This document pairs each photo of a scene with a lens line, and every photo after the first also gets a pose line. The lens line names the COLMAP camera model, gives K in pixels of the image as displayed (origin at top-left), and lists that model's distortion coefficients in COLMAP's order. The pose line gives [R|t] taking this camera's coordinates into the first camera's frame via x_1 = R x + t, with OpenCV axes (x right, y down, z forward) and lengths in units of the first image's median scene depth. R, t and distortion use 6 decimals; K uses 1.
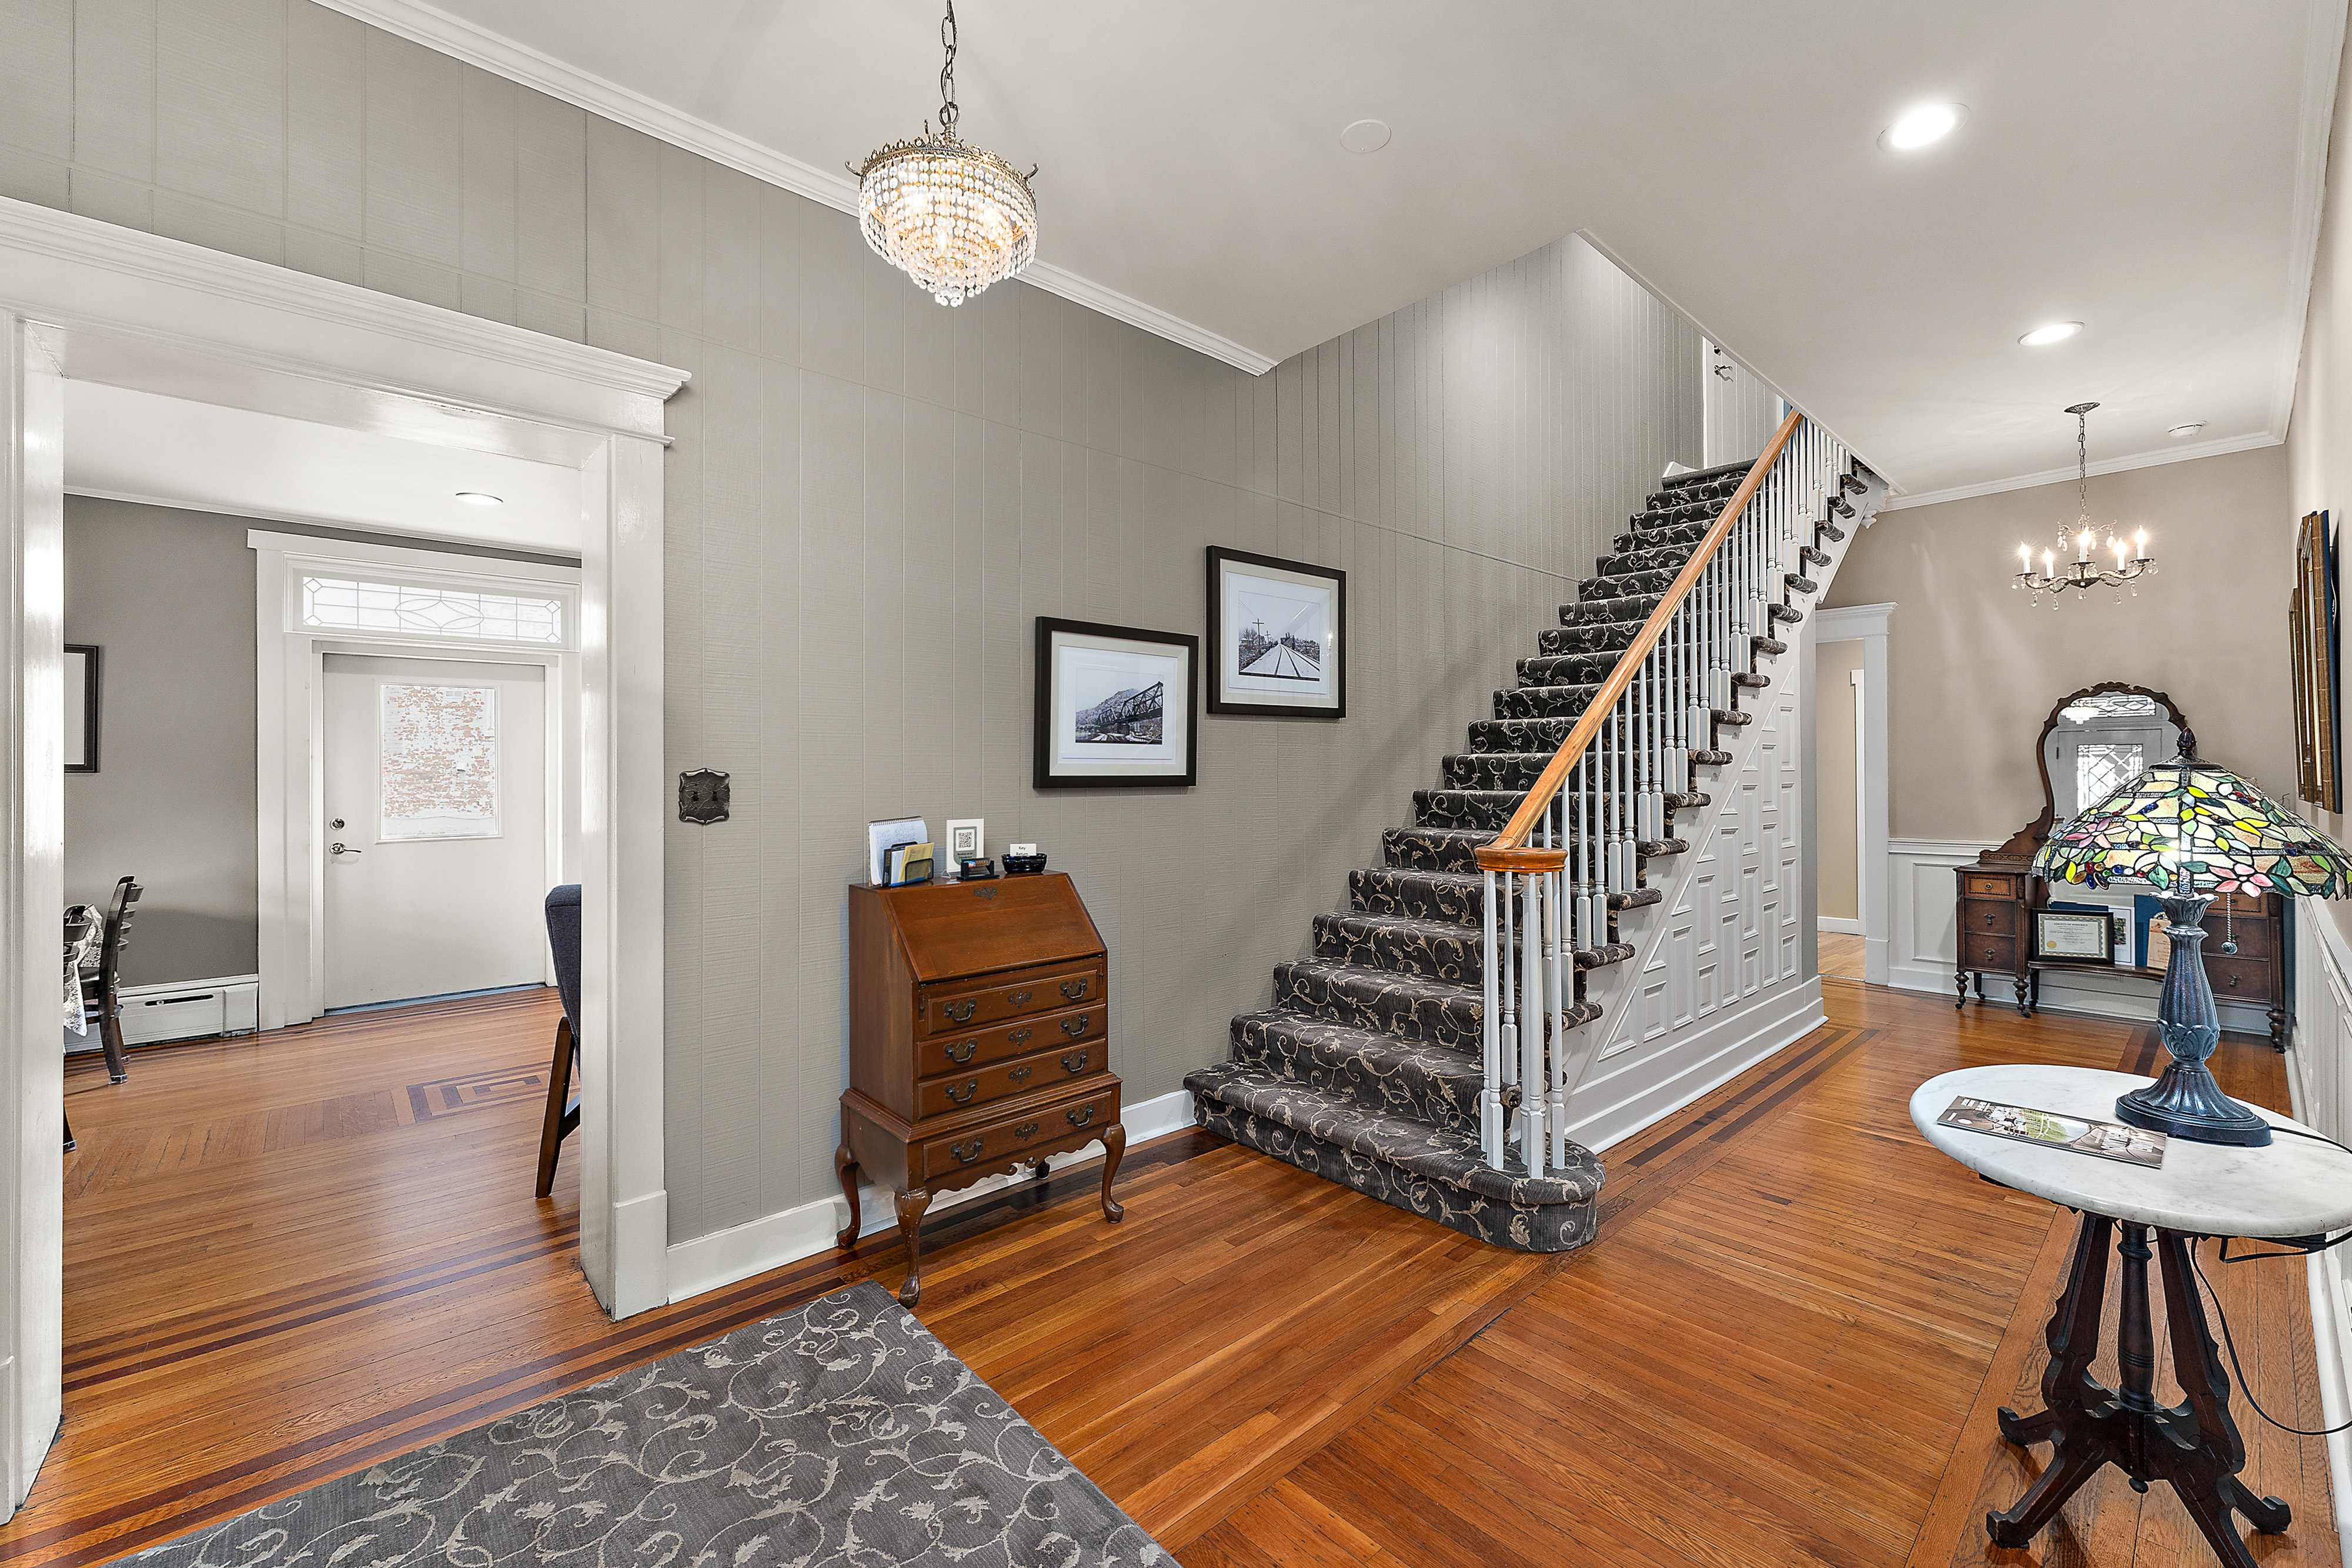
lens RADIAL K [[956.7, 0, 1178.9], [0, 956.7, 775.0], [0, 0, 1]] dist [0.000404, -0.000142]
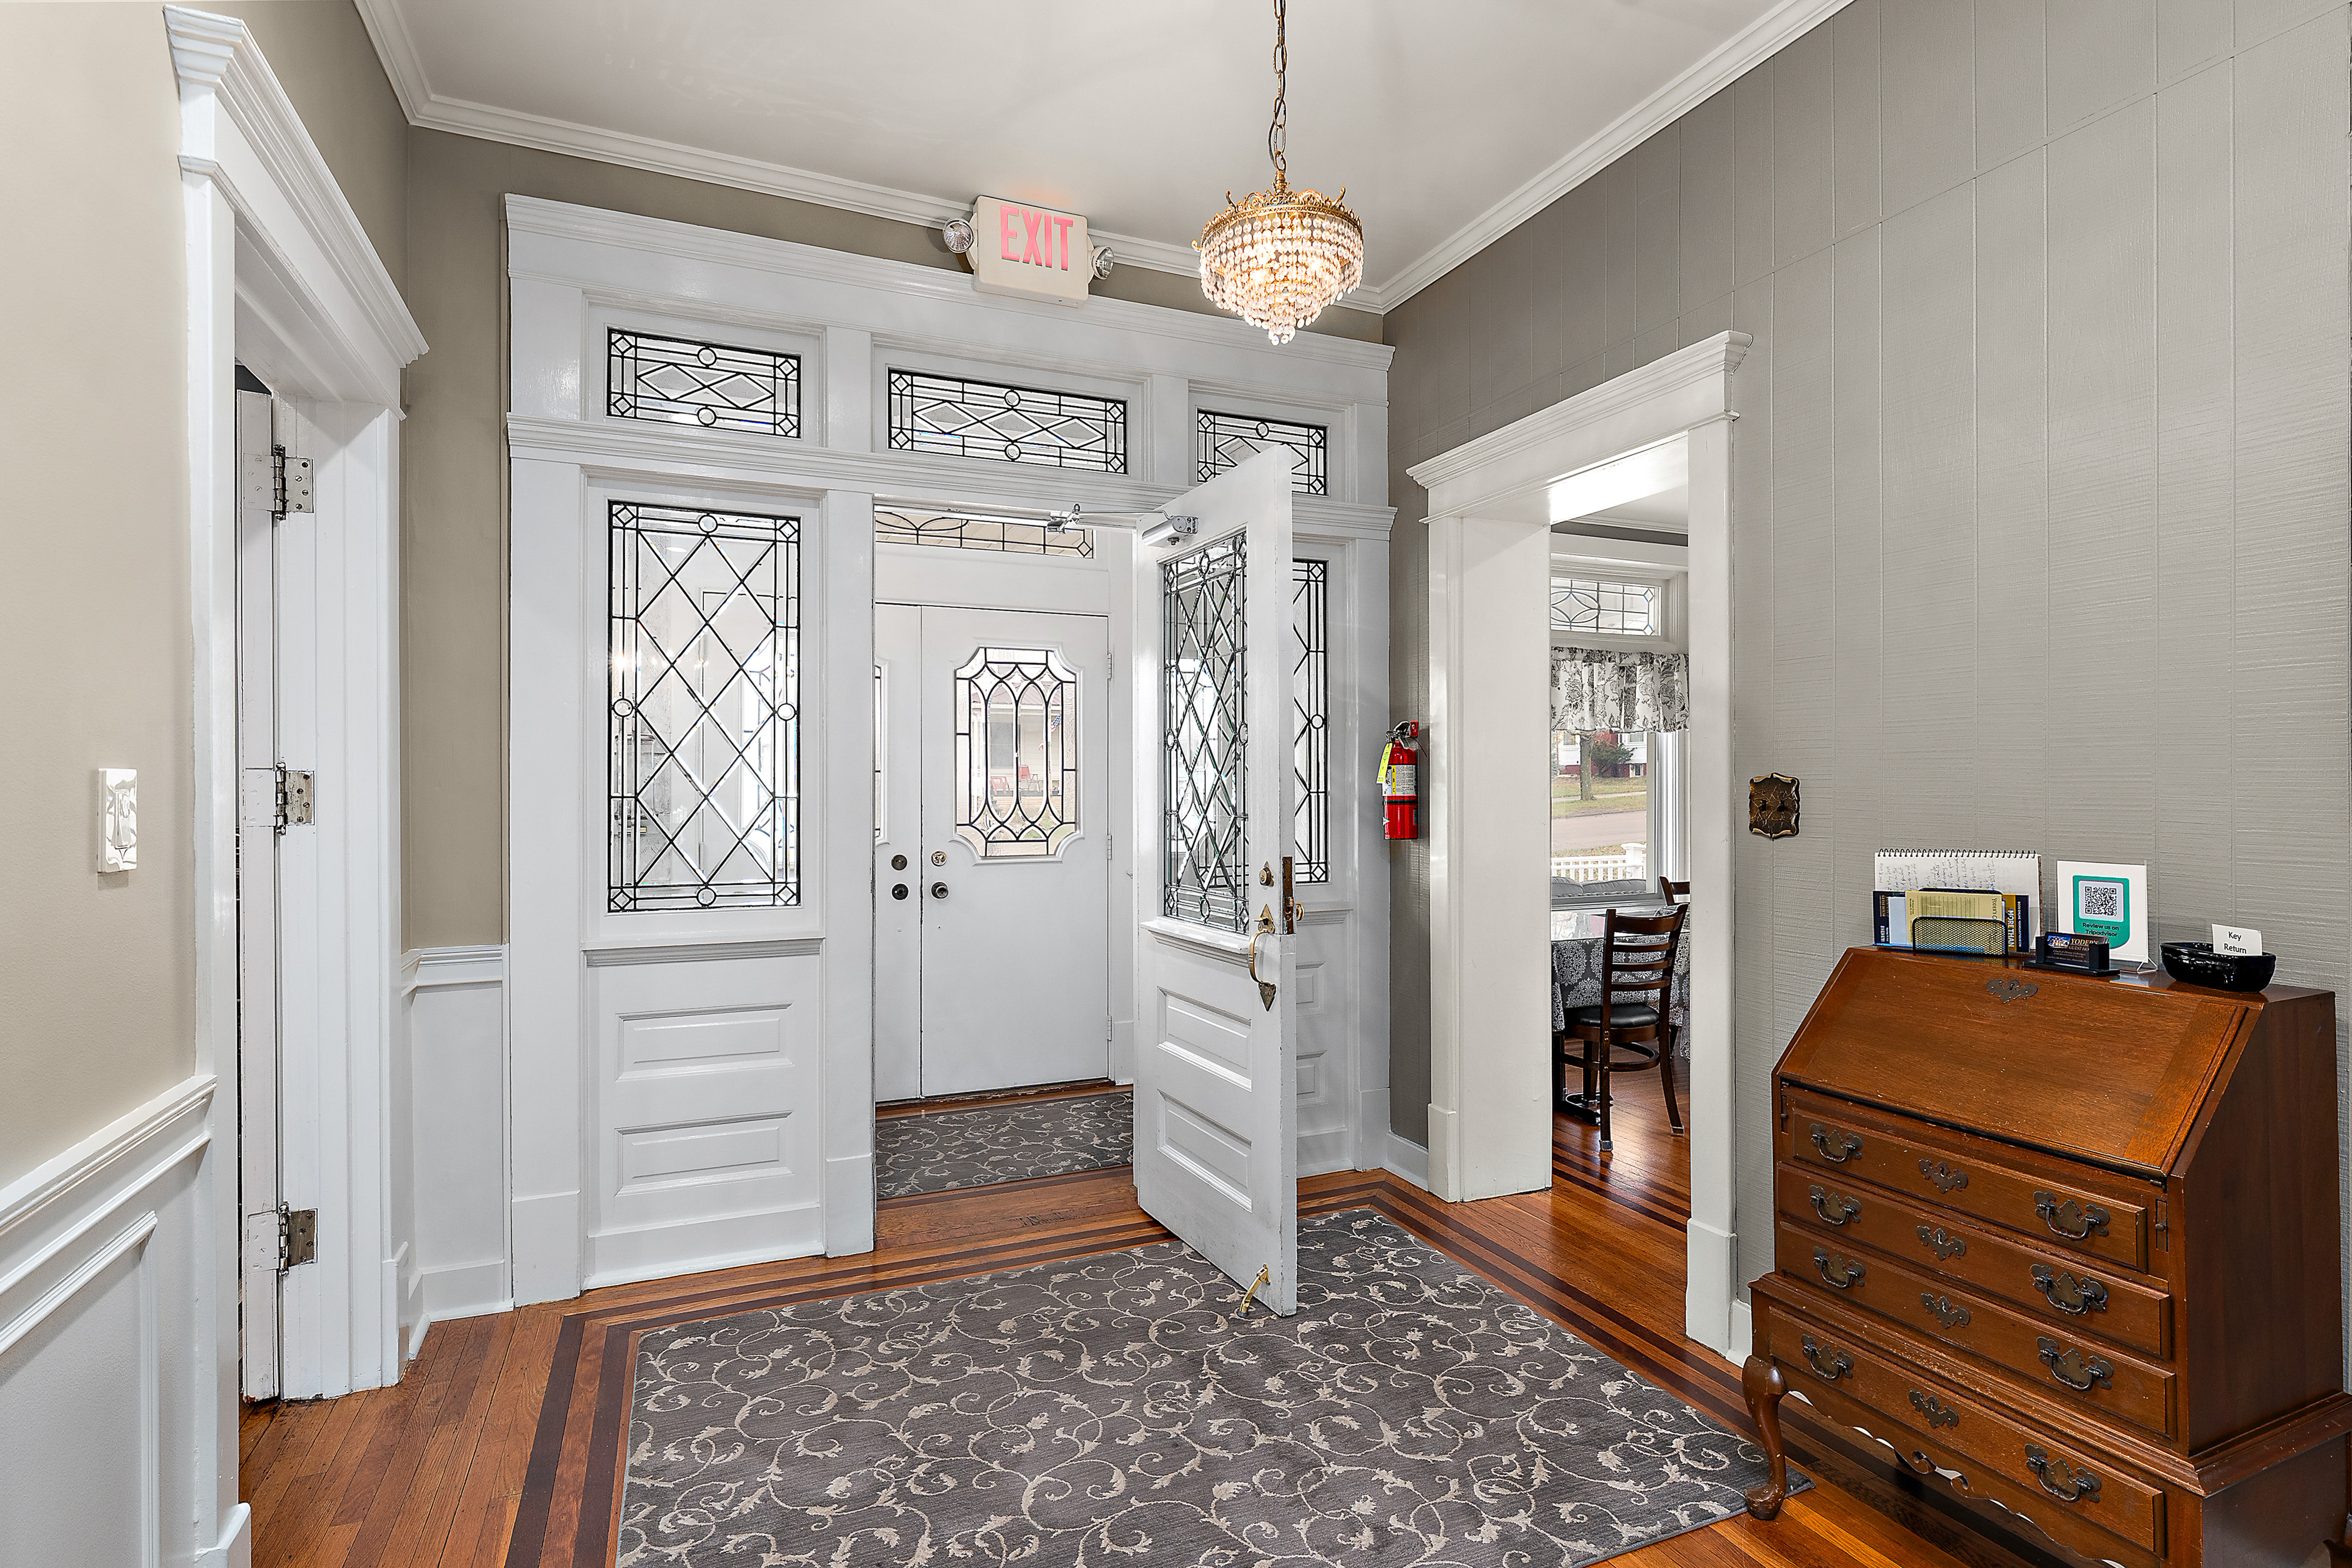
lens RADIAL K [[1143.9, 0, 1176.0], [0, 1143.9, 784.0], [0, 0, 1]] dist [-0.002619, -0.000461]
pose [[-0.315772, 0.008204, -0.948800, 0.643886], [0.007063, 0.999955, 0.006295, -0.007220], [0.948809, -0.004714, -0.315816, 0.818482]]
